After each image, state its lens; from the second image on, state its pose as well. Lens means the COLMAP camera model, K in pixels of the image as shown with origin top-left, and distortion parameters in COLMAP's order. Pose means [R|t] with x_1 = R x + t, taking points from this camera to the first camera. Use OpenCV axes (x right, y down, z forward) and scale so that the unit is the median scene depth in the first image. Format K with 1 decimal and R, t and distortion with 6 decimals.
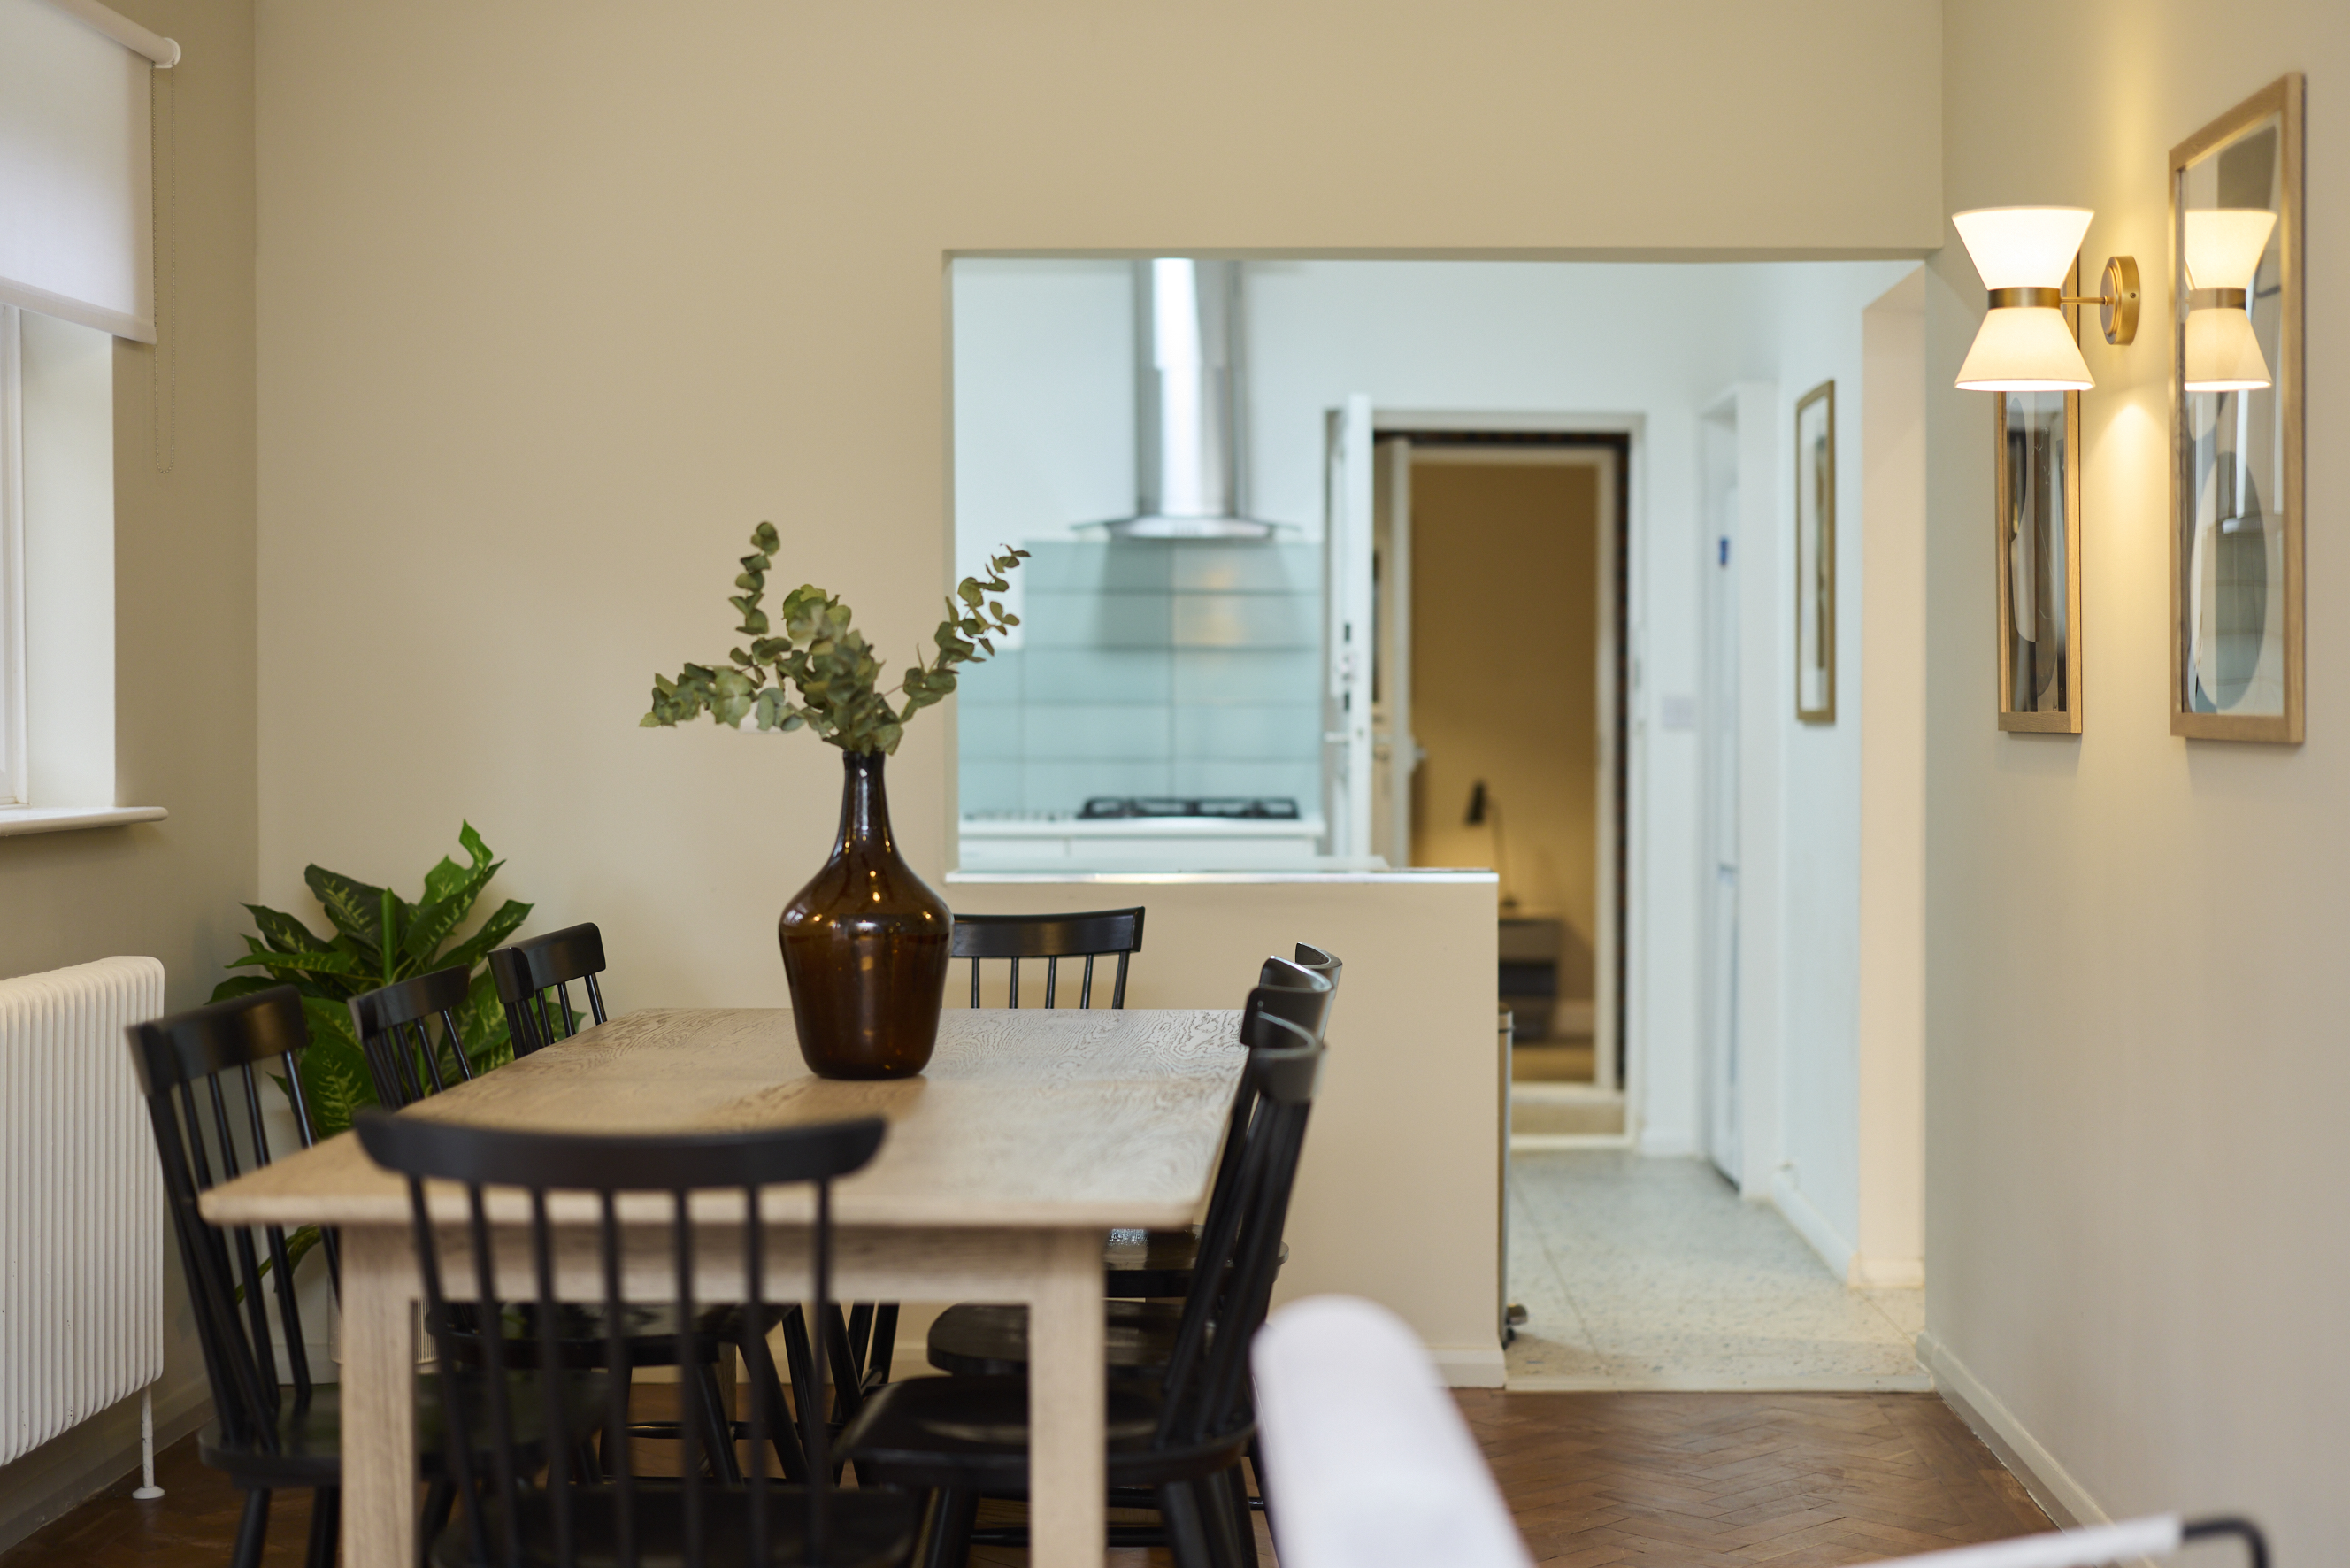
lens RADIAL K [[3415.5, 0, 1175.0], [0, 3415.5, 784.0], [0, 0, 1]] dist [-0.070843, 0.169347]
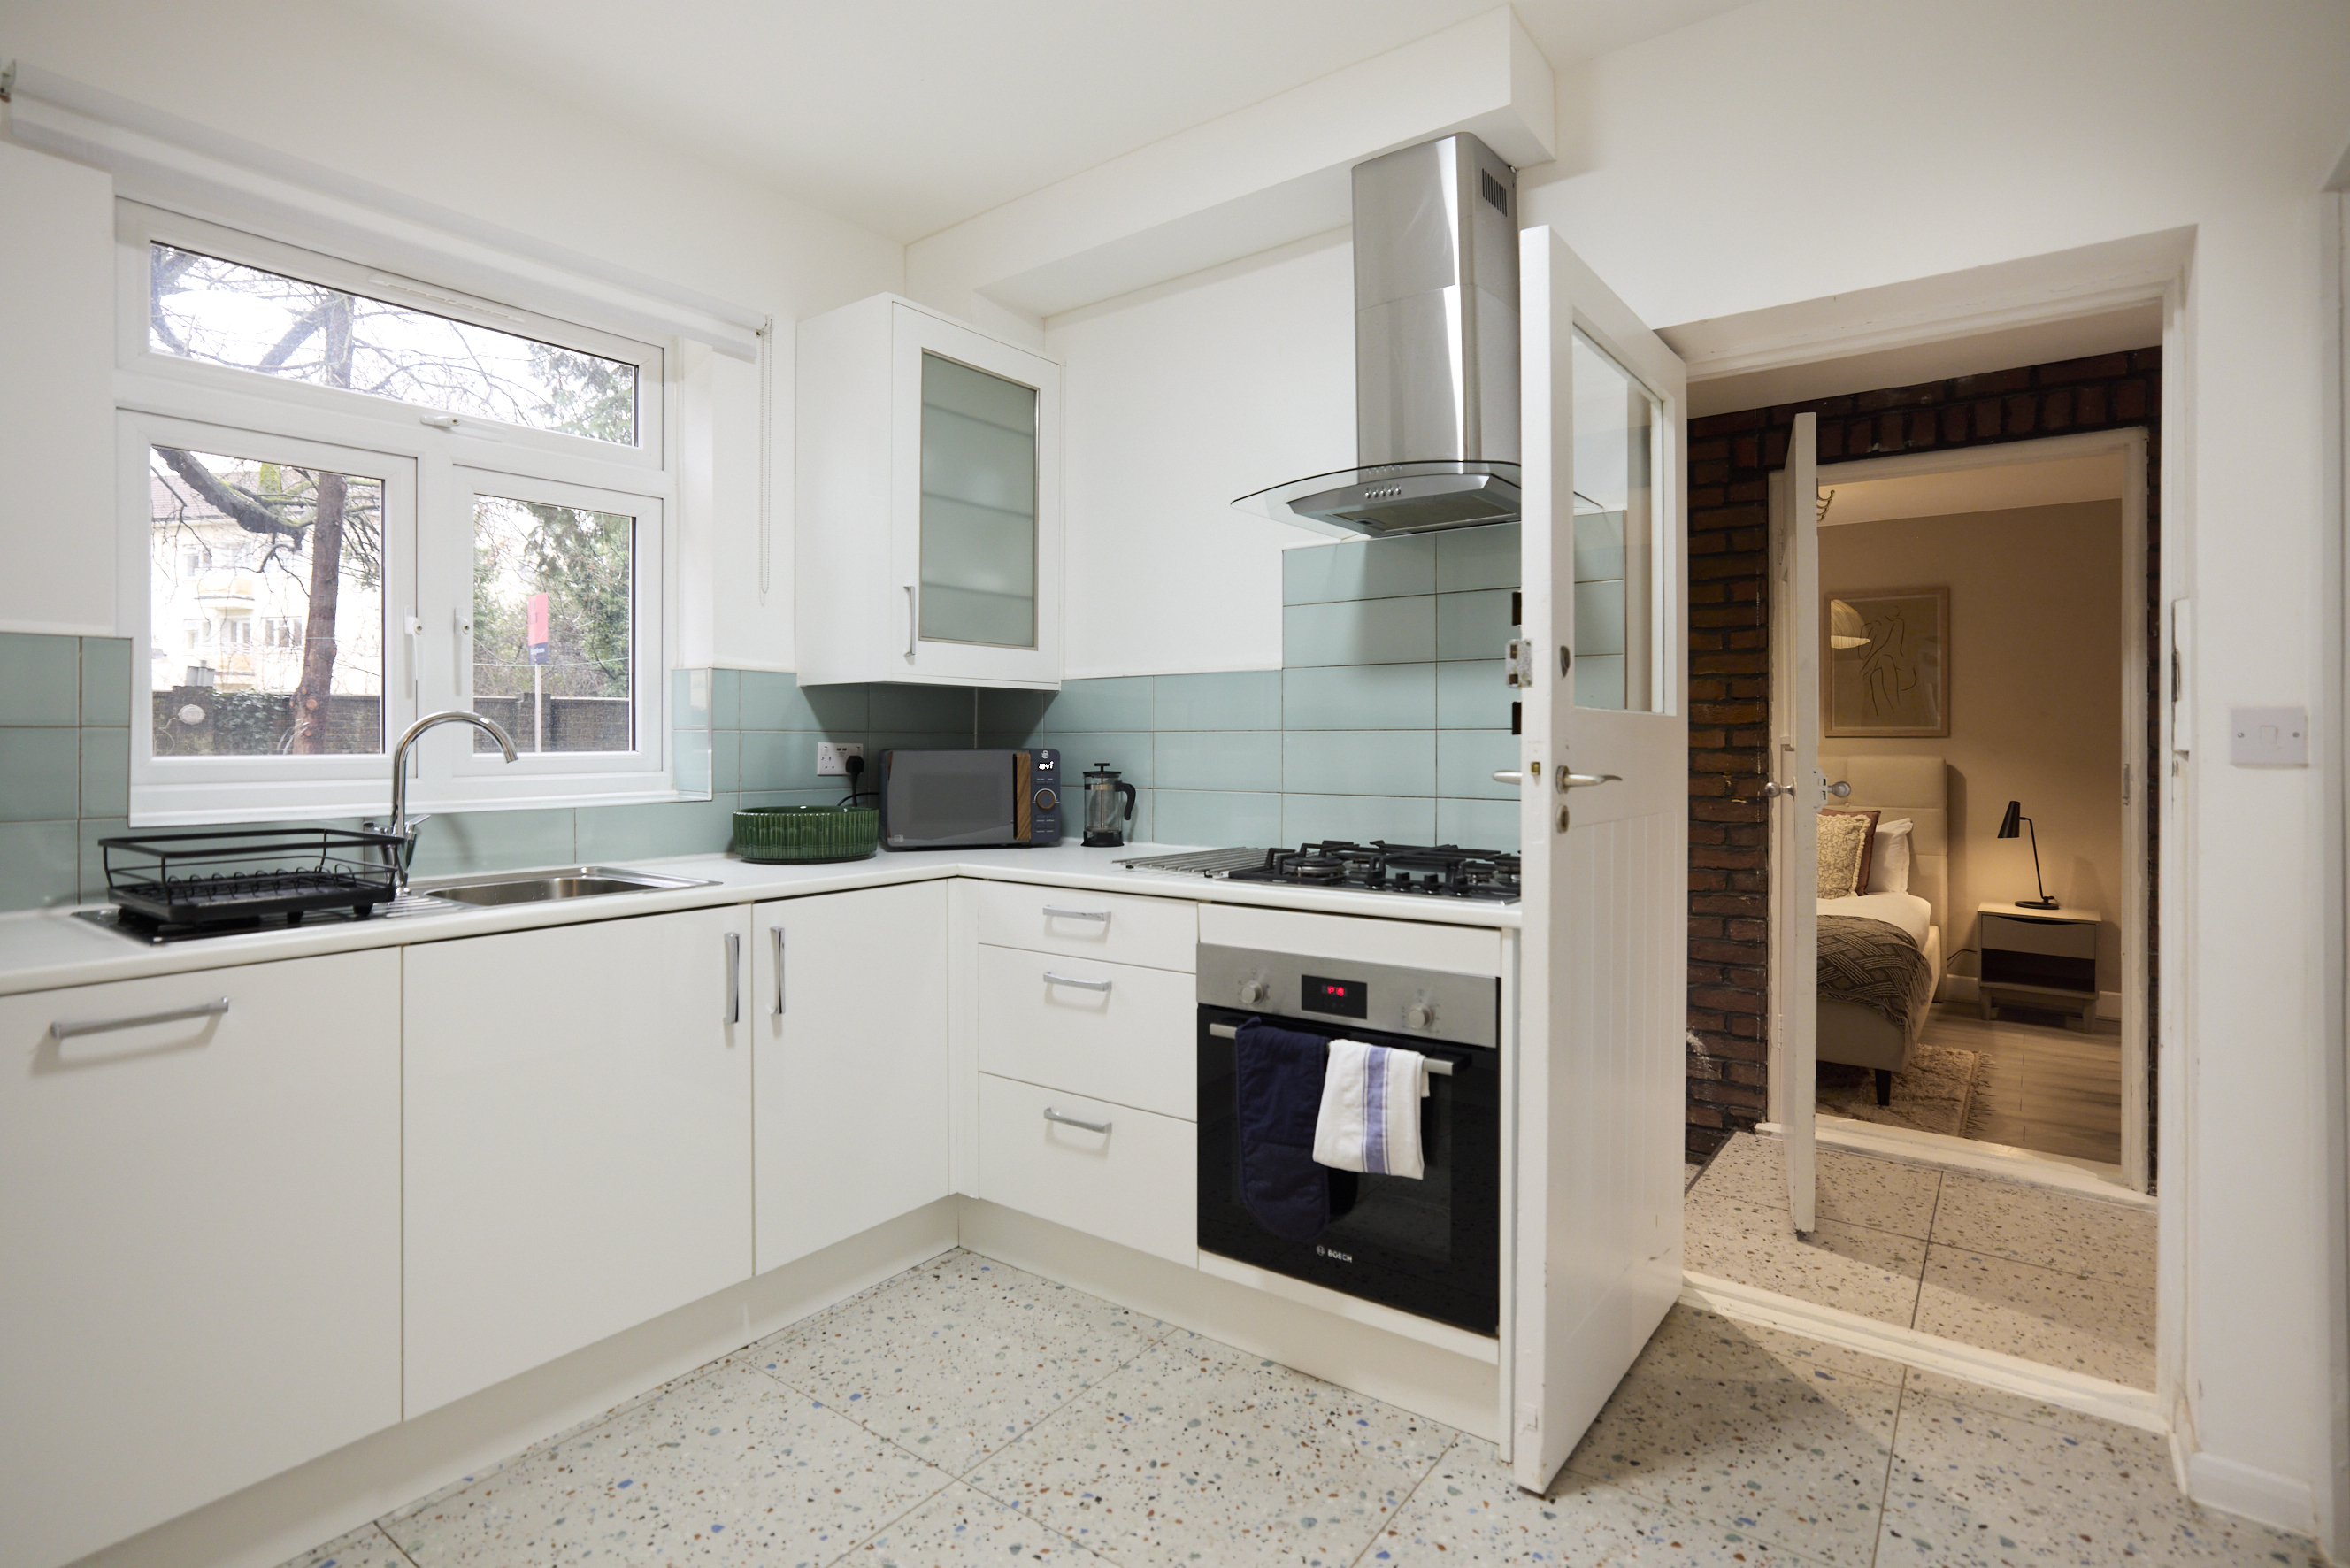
lens RADIAL K [[1141.6, 0, 1170.8], [0, 1141.6, 734.4], [0, 0, 1]] dist [-0.039176, 0.018926]
pose [[0.823970, -0.005143, -0.566610, 0.101004], [-0.011561, 0.999598, -0.025885, -0.014278], [0.566516, 0.027879, 0.823579, 0.734697]]
